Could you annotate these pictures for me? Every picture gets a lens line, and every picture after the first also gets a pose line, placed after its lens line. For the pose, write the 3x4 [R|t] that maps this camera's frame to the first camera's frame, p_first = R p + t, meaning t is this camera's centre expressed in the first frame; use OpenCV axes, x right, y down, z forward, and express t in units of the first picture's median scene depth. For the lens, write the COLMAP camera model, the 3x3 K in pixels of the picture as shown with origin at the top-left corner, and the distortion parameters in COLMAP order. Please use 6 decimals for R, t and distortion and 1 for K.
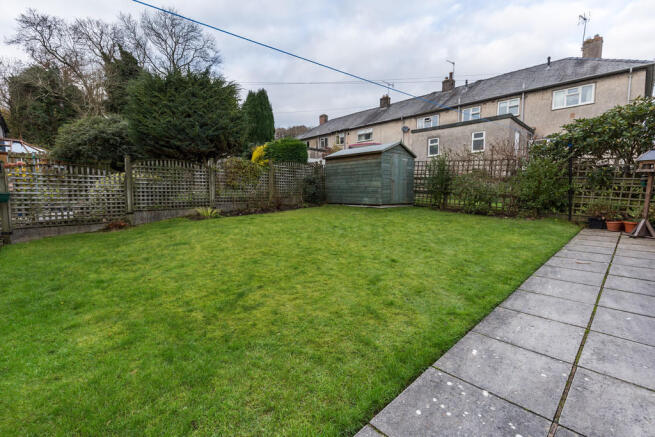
lens RADIAL K [[294.0, 0, 328.4], [0, 294.0, 216.7], [0, 0, 1]] dist [0.001692, -0.000172]
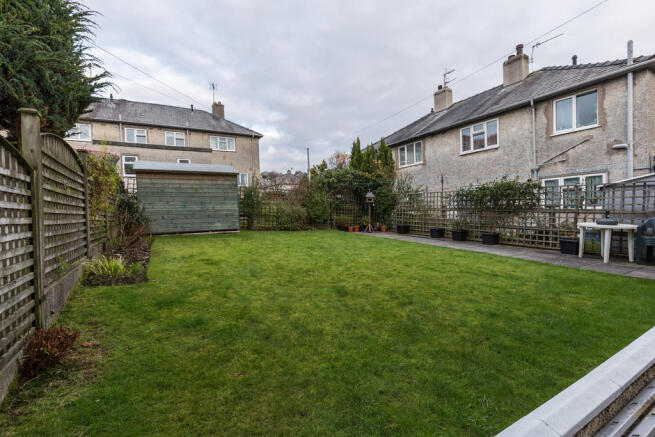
lens RADIAL K [[294.0, 0, 328.4], [0, 294.0, 216.7], [0, 0, 1]] dist [0.001692, -0.000172]
pose [[0.232049, -0.027847, 0.972305, -0.351498], [0.111346, 0.993780, 0.001888, -0.025299], [-0.966310, 0.107824, 0.233707, 0.248822]]
